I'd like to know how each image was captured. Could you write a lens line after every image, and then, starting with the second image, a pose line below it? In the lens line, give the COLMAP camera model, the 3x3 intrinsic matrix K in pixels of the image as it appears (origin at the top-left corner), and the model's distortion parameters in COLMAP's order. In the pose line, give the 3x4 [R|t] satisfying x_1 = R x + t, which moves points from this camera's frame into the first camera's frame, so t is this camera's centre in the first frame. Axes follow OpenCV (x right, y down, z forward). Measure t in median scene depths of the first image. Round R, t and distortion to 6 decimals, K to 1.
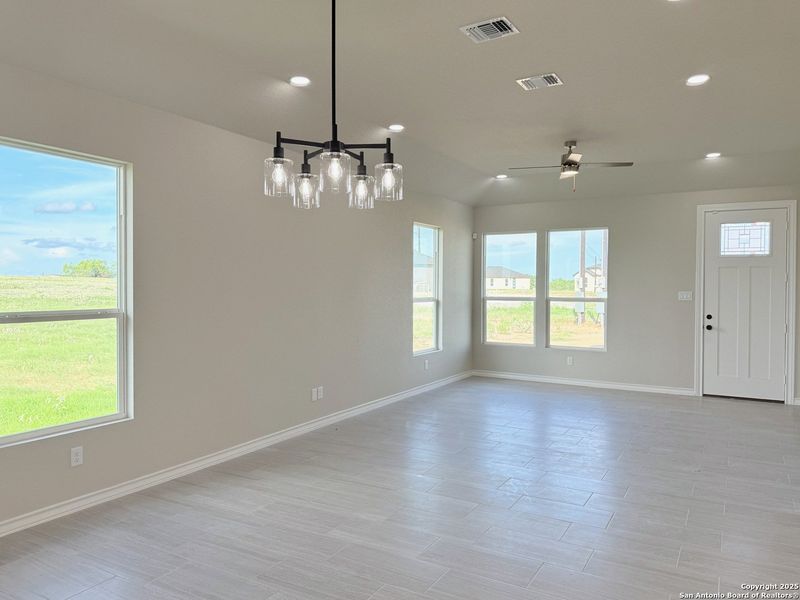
lens RADIAL K [[568.0, 0, 402.1], [0, 568.0, 295.3], [0, 0, 1]] dist [0.049523, -0.051627]
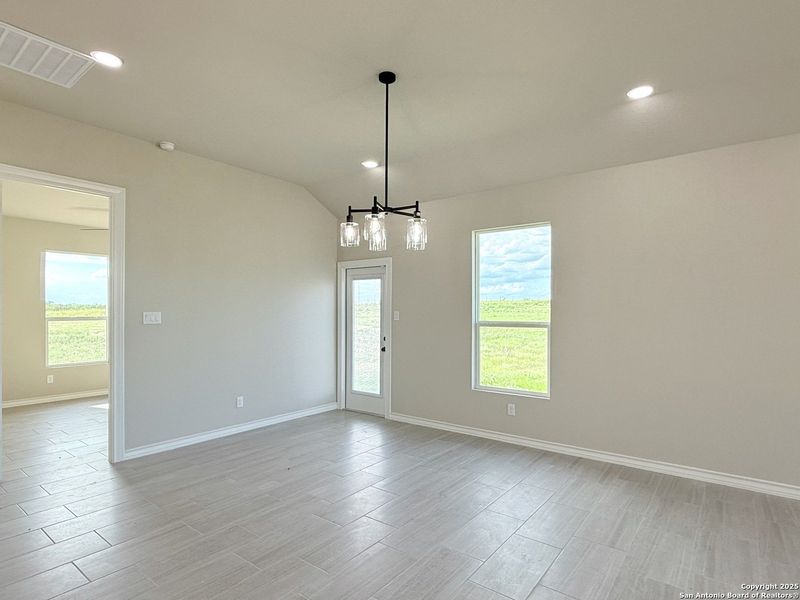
lens RADIAL K [[443.4, 0, 397.2], [0, 443.4, 306.9], [0, 0, 1]] dist [0.004467, -0.001345]
pose [[-0.131184, -0.010037, -0.991307, 0.363934], [-0.018794, 0.999794, -0.007636, 0.000723], [0.991180, 0.017629, -0.131346, 0.412049]]
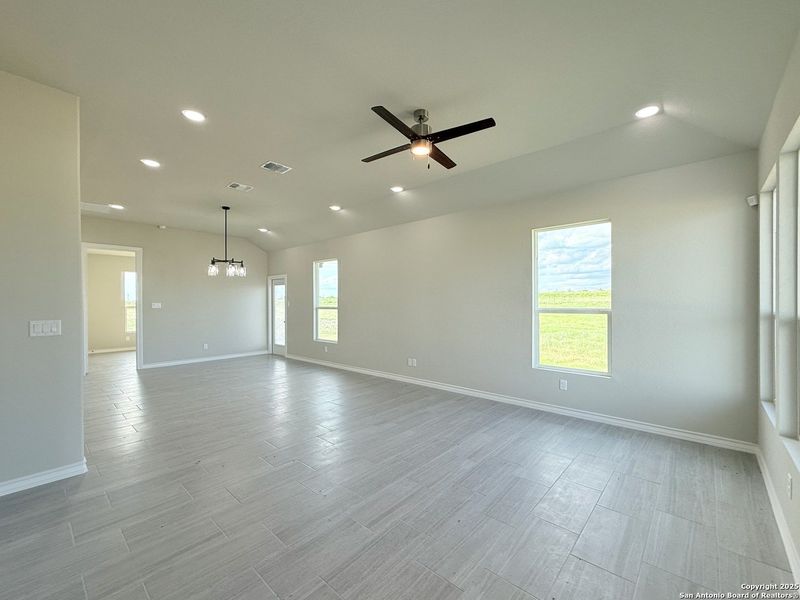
lens RADIAL K [[341.2, 0, 400.5], [0, 341.2, 301.4], [0, 0, 1]] dist [-0.002092, 0.002469]
pose [[-0.204670, -0.001515, -0.978830, 0.644707], [-0.010531, 0.999944, 0.000654, -0.004133], [0.978774, 0.010442, -0.204675, 0.903010]]
